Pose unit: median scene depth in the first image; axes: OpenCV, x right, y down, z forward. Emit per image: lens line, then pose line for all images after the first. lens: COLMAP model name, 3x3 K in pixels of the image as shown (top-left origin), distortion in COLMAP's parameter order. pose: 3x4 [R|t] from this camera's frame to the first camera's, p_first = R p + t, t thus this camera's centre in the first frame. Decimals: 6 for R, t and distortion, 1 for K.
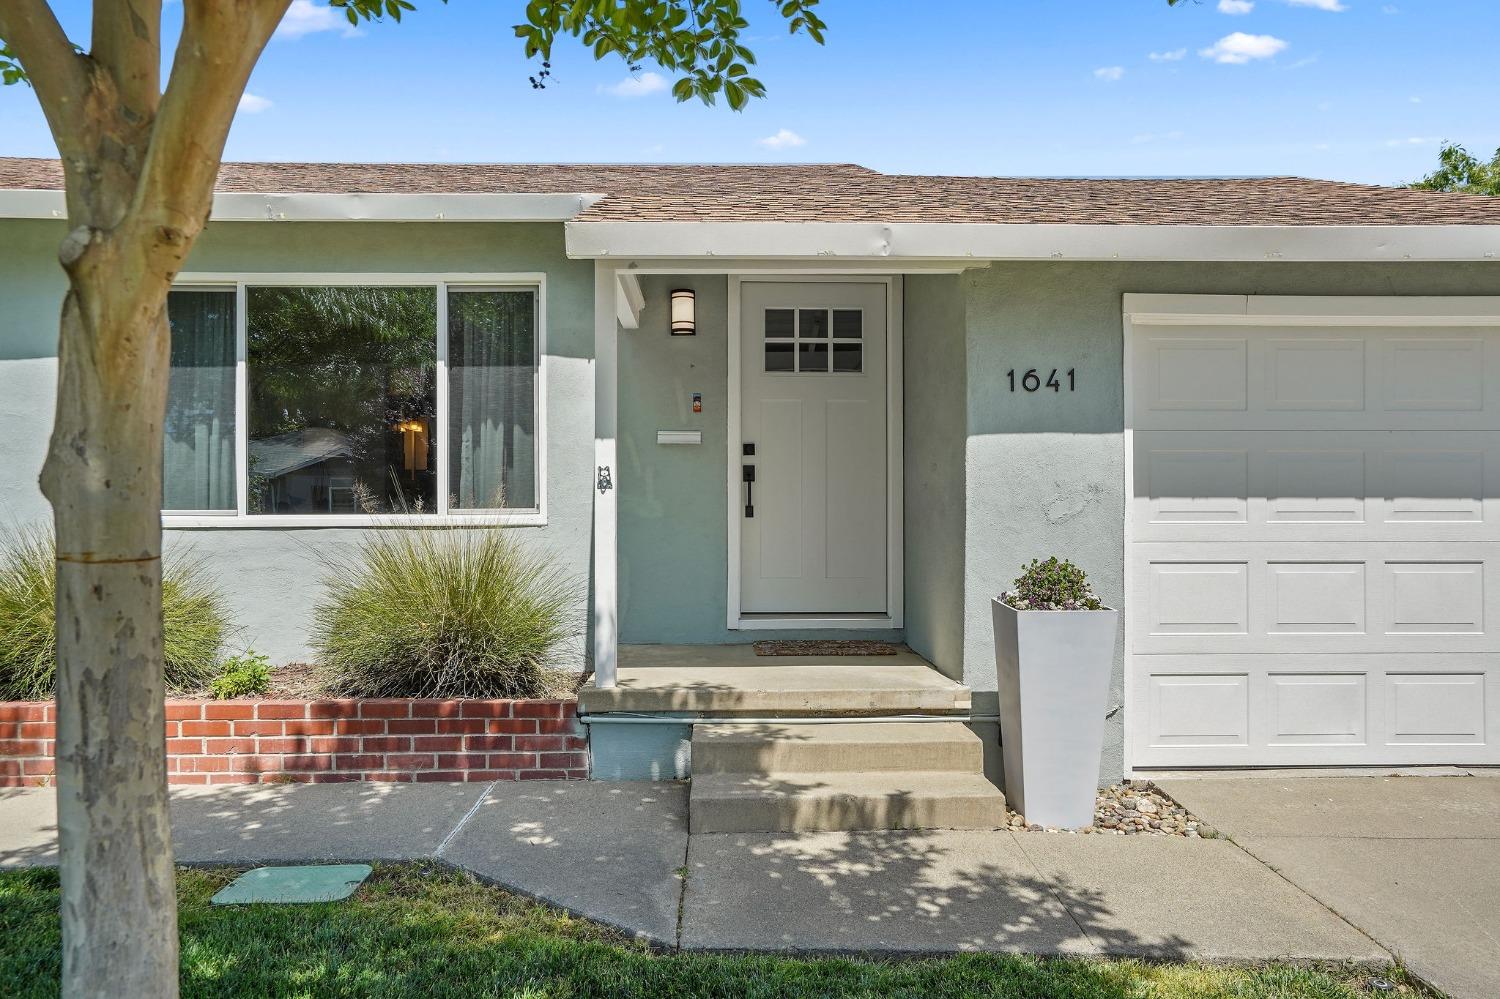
lens RADIAL K [[945.5, 0, 738.8], [0, 945.5, 509.6], [0, 0, 1]] dist [-0.023981, 0.031930]
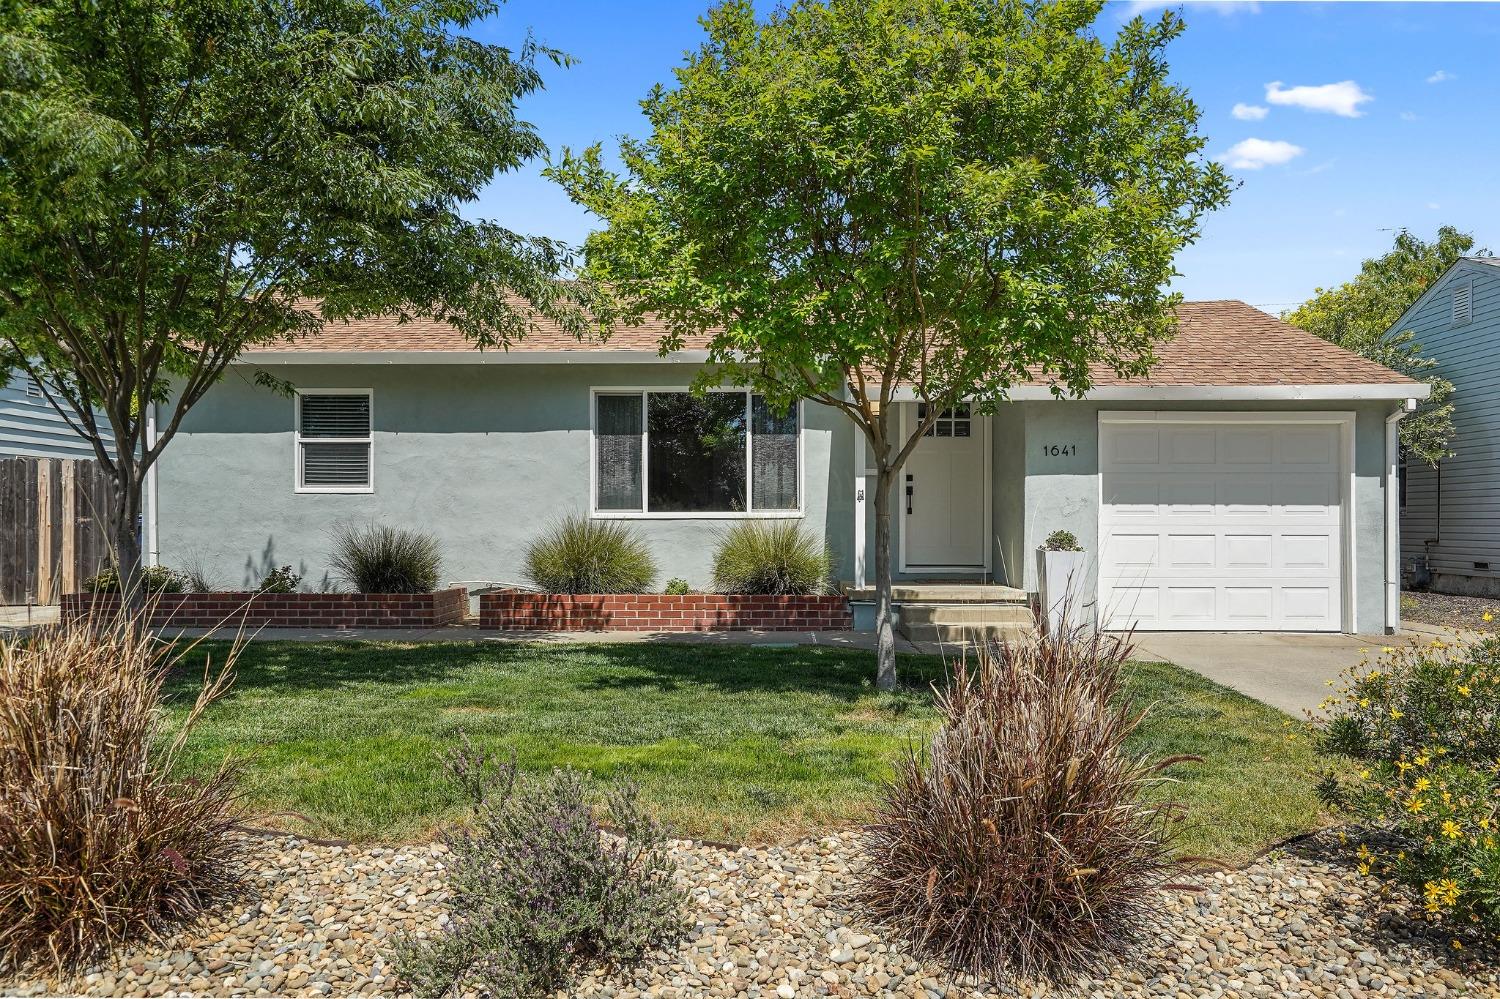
lens RADIAL K [[1007.5, 0, 754.4], [0, 1007.5, 514.8], [0, 0, 1]] dist [0.000606, 0.001733]
pose [[0.999371, 0.002875, -0.035353, -0.291101], [-0.002888, 0.999996, -0.000304, 0.014133], [0.035352, 0.000406, 0.999375, -1.303433]]
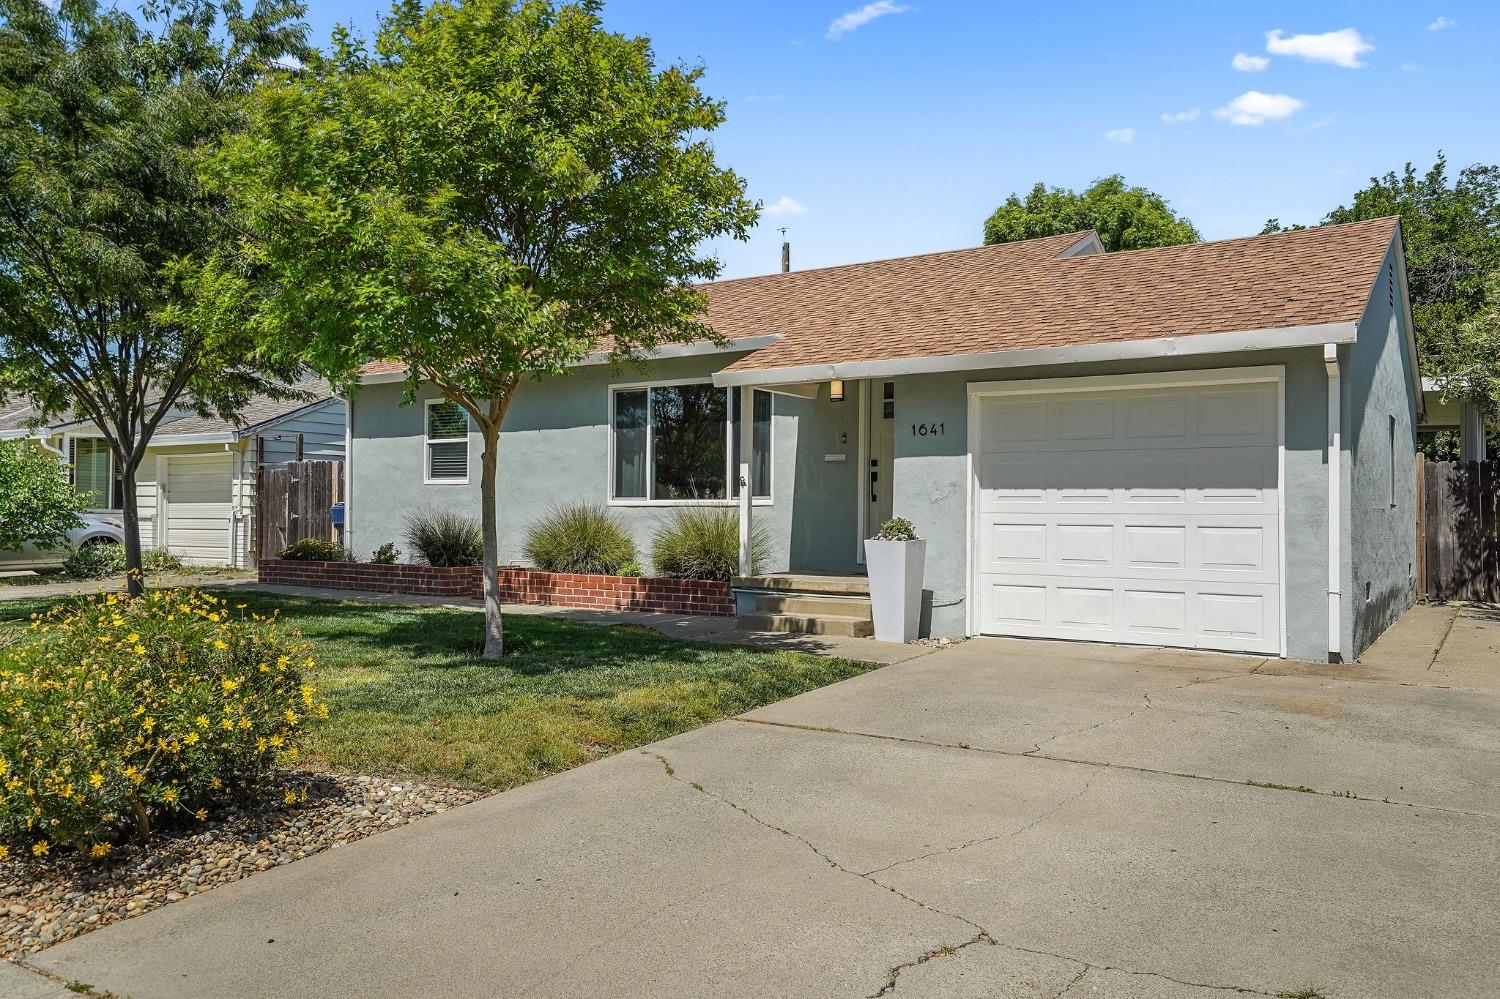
lens RADIAL K [[1098.0, 0, 757.1], [0, 1098.0, 493.4], [0, 0, 1]] dist [0.005849, 0.000374]
pose [[0.826070, -0.002273, -0.563563, 1.265431], [-0.006432, 0.999889, -0.013460, 0.027675], [0.563531, 0.014743, 0.825964, -1.043061]]
